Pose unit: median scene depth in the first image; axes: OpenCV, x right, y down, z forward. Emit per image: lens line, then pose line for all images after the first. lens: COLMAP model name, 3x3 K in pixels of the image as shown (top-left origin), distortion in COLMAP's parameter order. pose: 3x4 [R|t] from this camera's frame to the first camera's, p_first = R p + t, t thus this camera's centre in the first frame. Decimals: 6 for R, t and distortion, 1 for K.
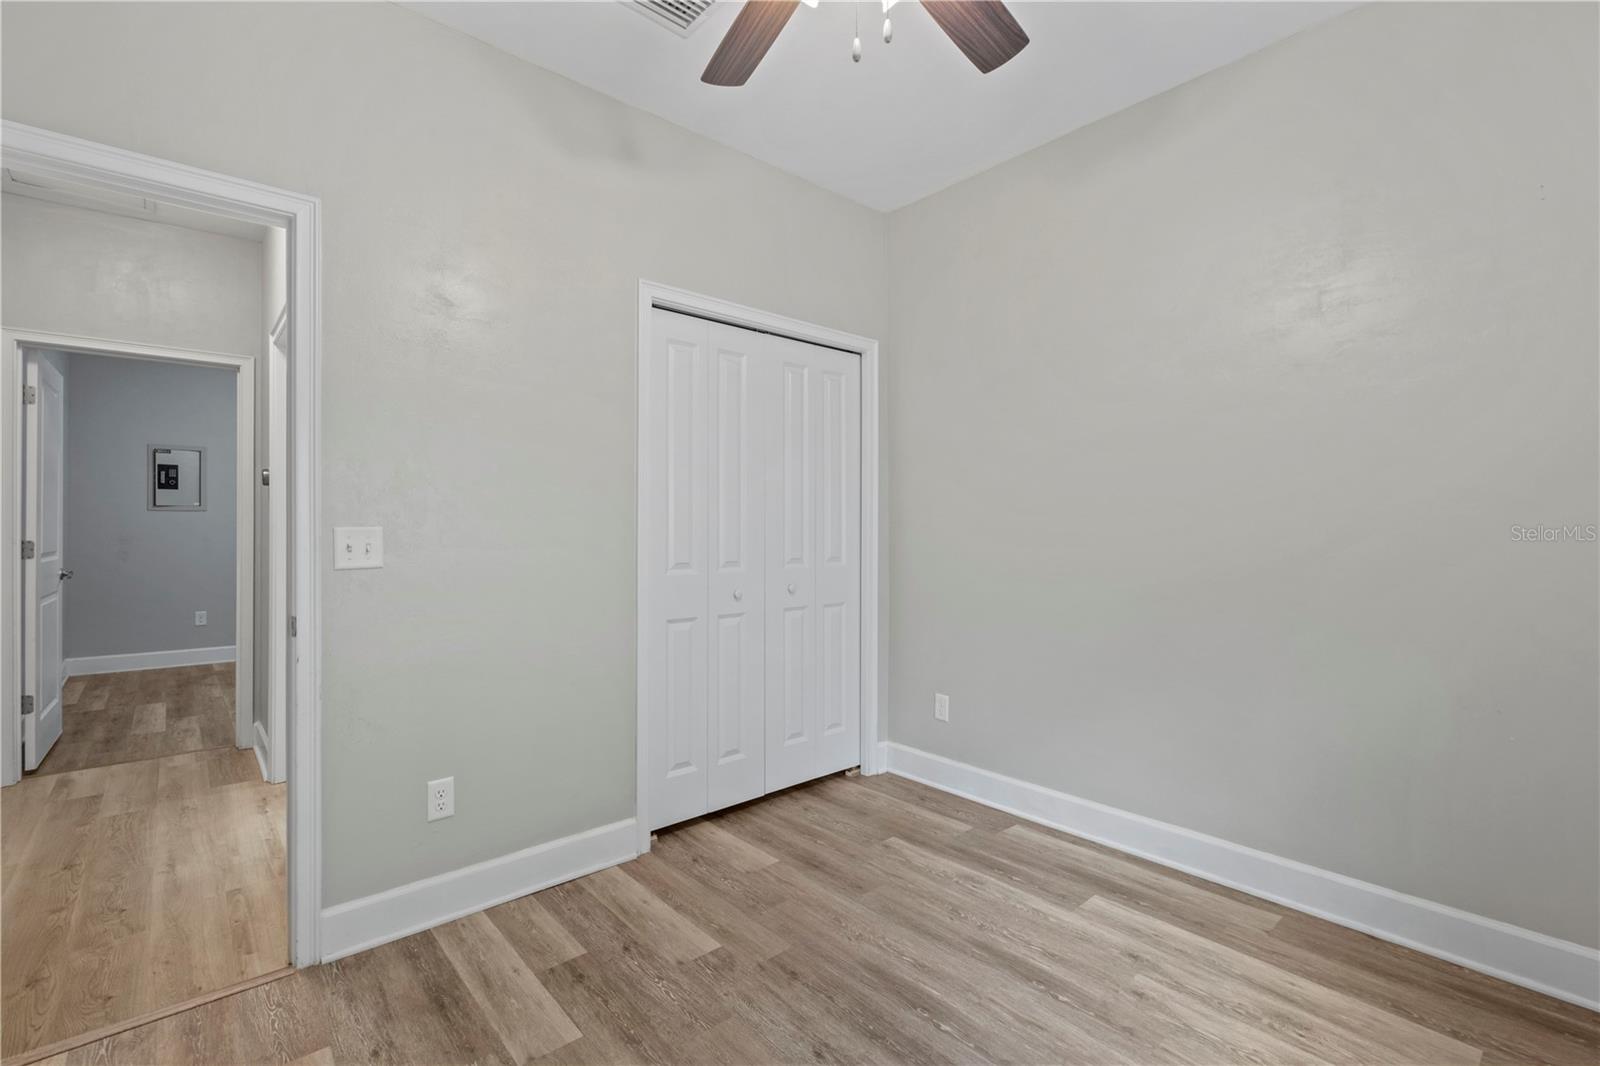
lens RADIAL K [[707.6, 0, 793.7], [0, 707.6, 532.3], [0, 0, 1]] dist [0.001830, -0.001065]
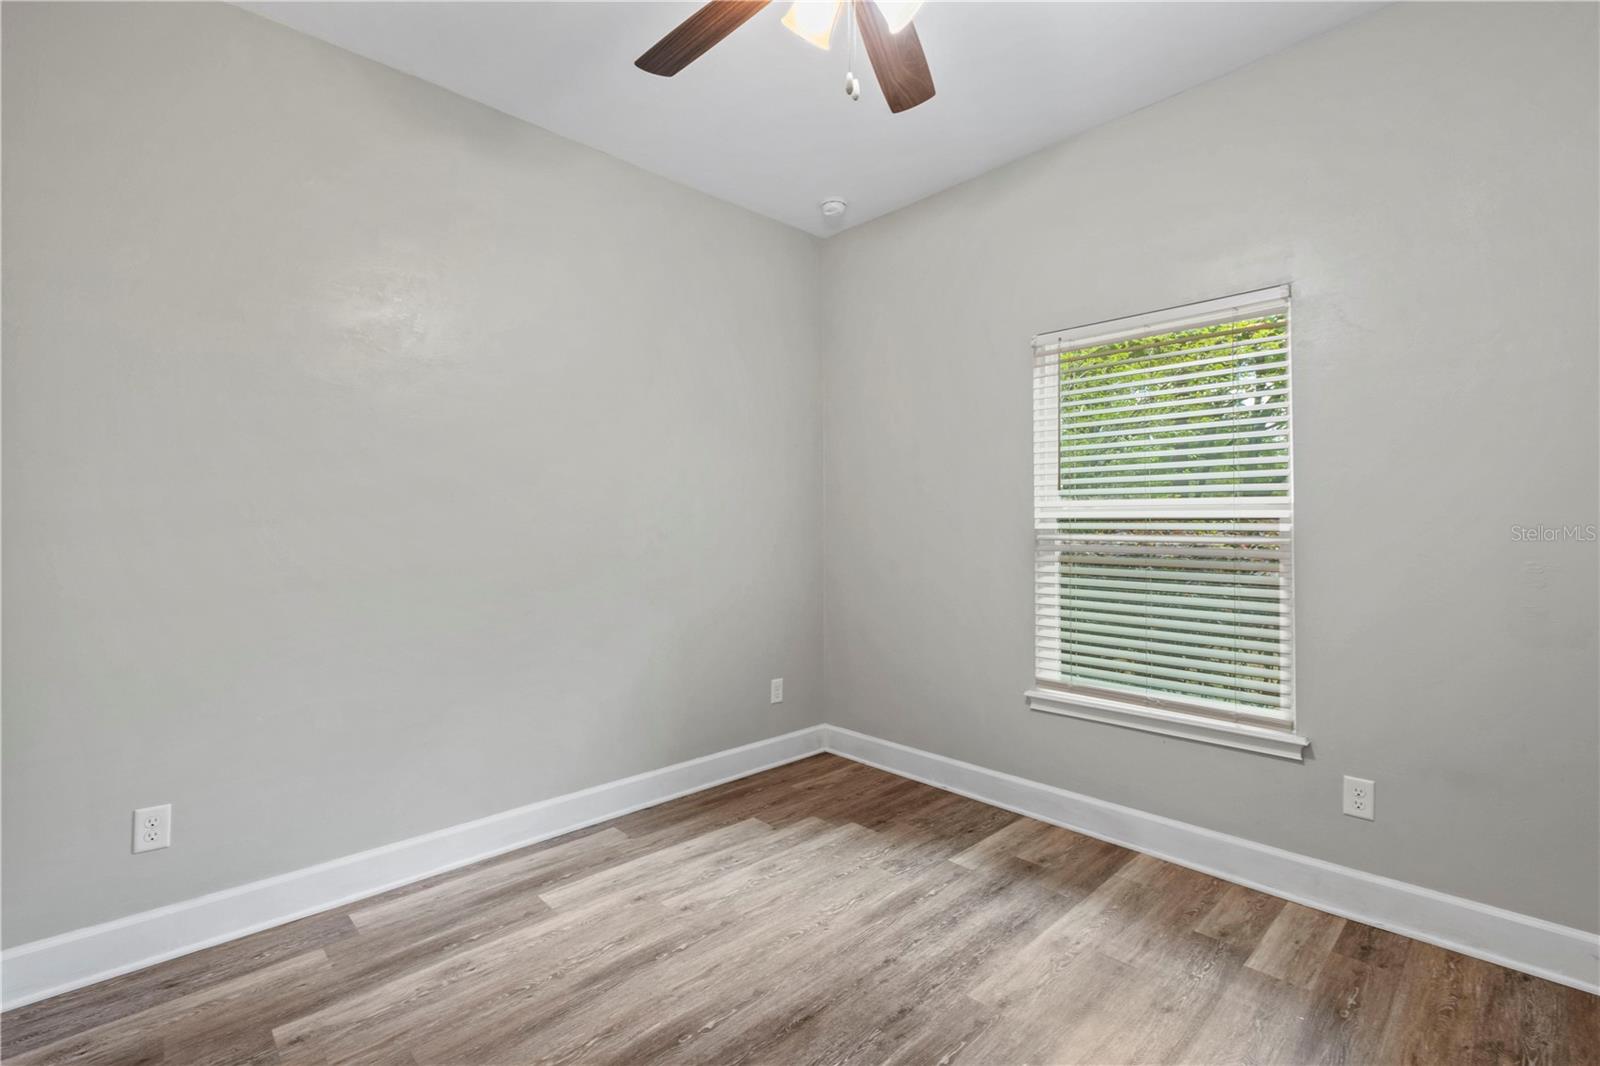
lens RADIAL K [[707.6, 0, 799.3], [0, 707.6, 531.6], [0, 0, 1]] dist [0.001830, -0.001065]
pose [[-0.041693, -0.006055, 0.999112, -0.599969], [0.008046, 0.999947, 0.006396, -0.004996], [-0.999098, 0.008306, -0.041642, 0.688013]]
